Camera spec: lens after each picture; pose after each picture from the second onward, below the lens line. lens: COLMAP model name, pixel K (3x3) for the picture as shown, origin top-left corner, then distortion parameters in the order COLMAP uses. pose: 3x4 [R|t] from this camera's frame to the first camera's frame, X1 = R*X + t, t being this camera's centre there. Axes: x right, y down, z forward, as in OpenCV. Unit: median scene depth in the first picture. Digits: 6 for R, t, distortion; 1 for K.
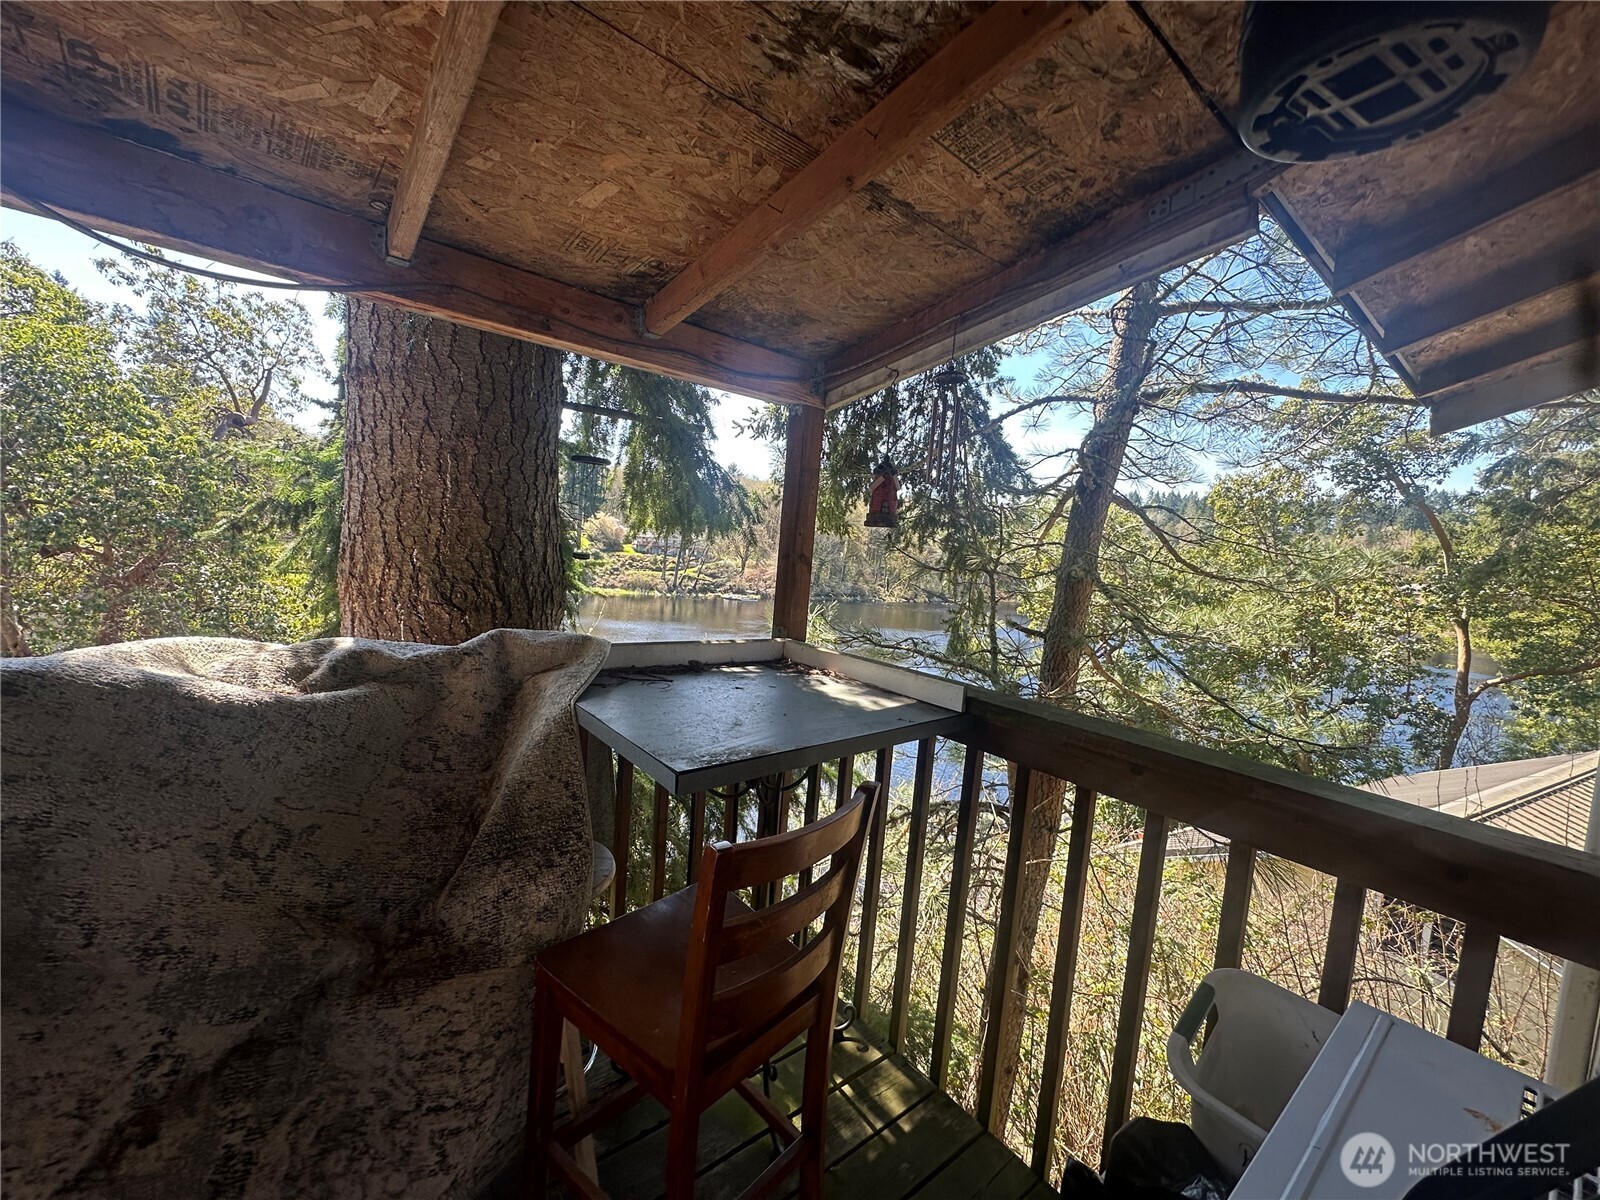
lens RADIAL K [[636.6, 0, 800.1], [0, 636.6, 601.8], [0, 0, 1]] dist [-0.002814, 0.000033]
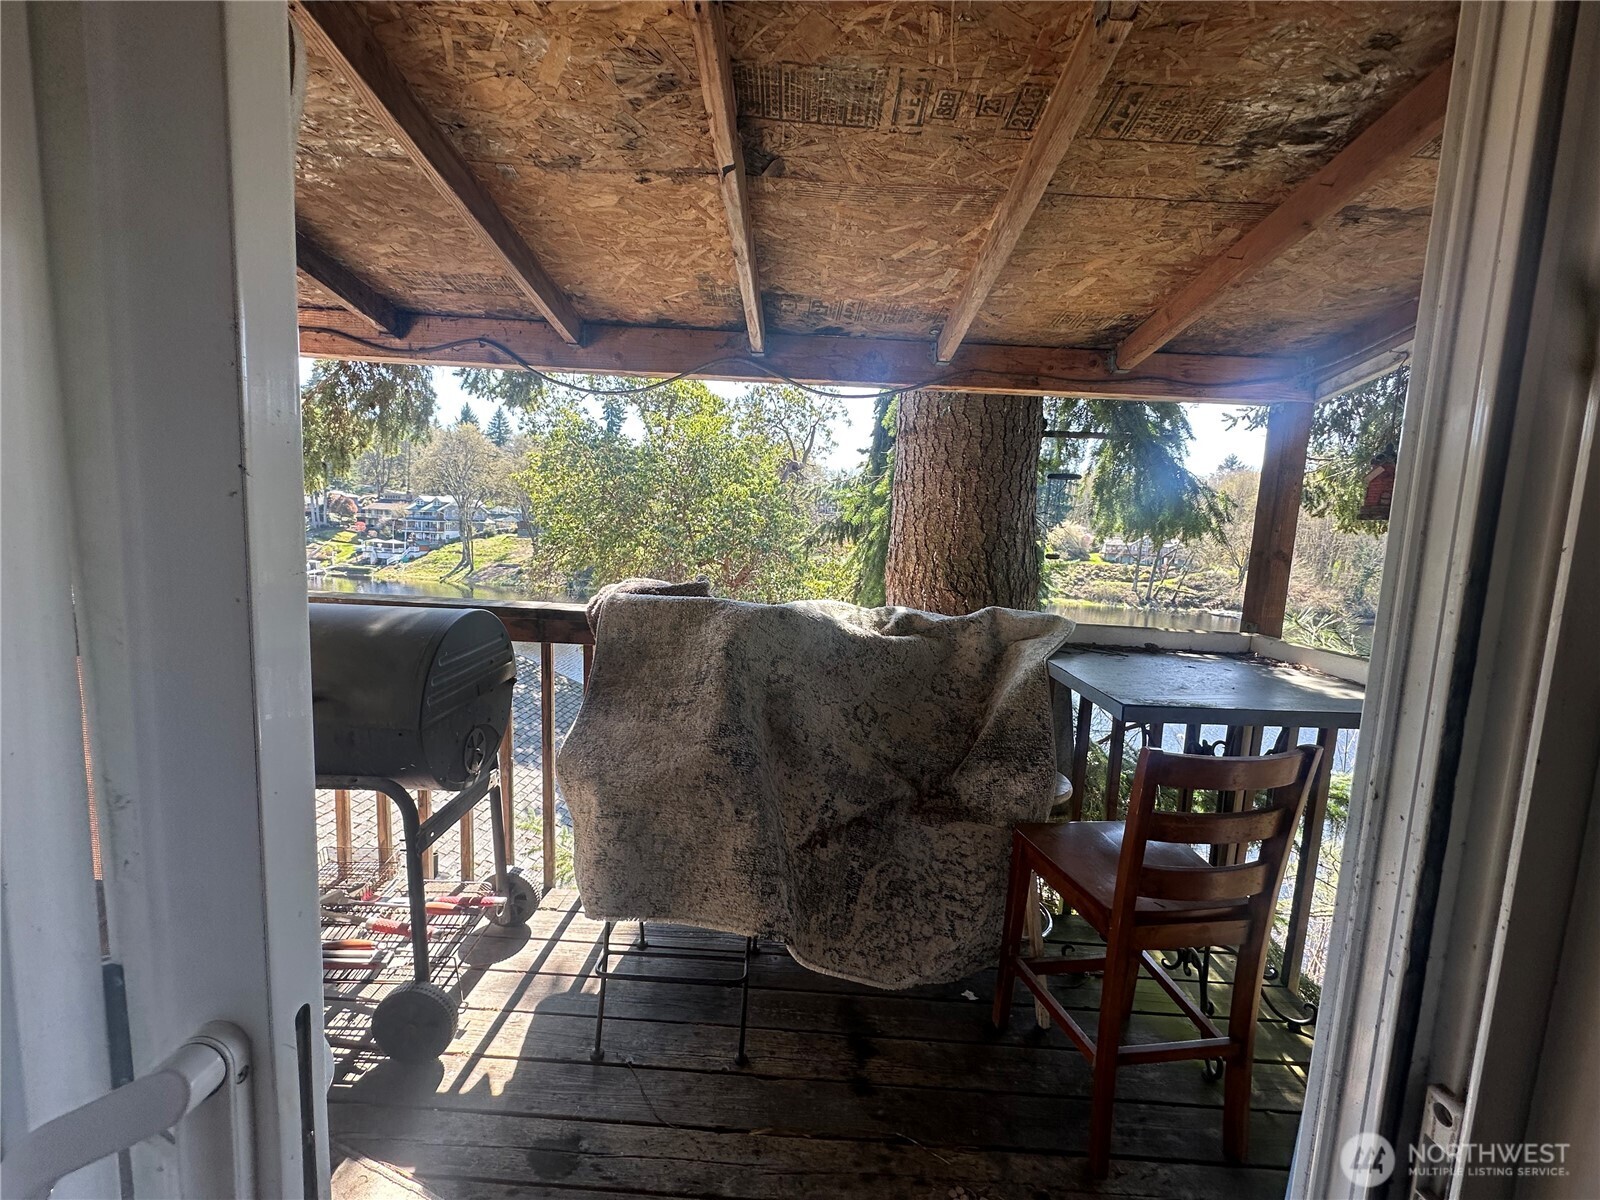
lens RADIAL K [[636.6, 0, 800.1], [0, 636.6, 601.8], [0, 0, 1]] dist [-0.002814, 0.000033]
pose [[0.767114, 0.032155, -0.640704, 0.098716], [-0.042350, 0.999103, -0.000563, 0.052491], [0.640111, 0.027566, 0.767787, -0.350224]]
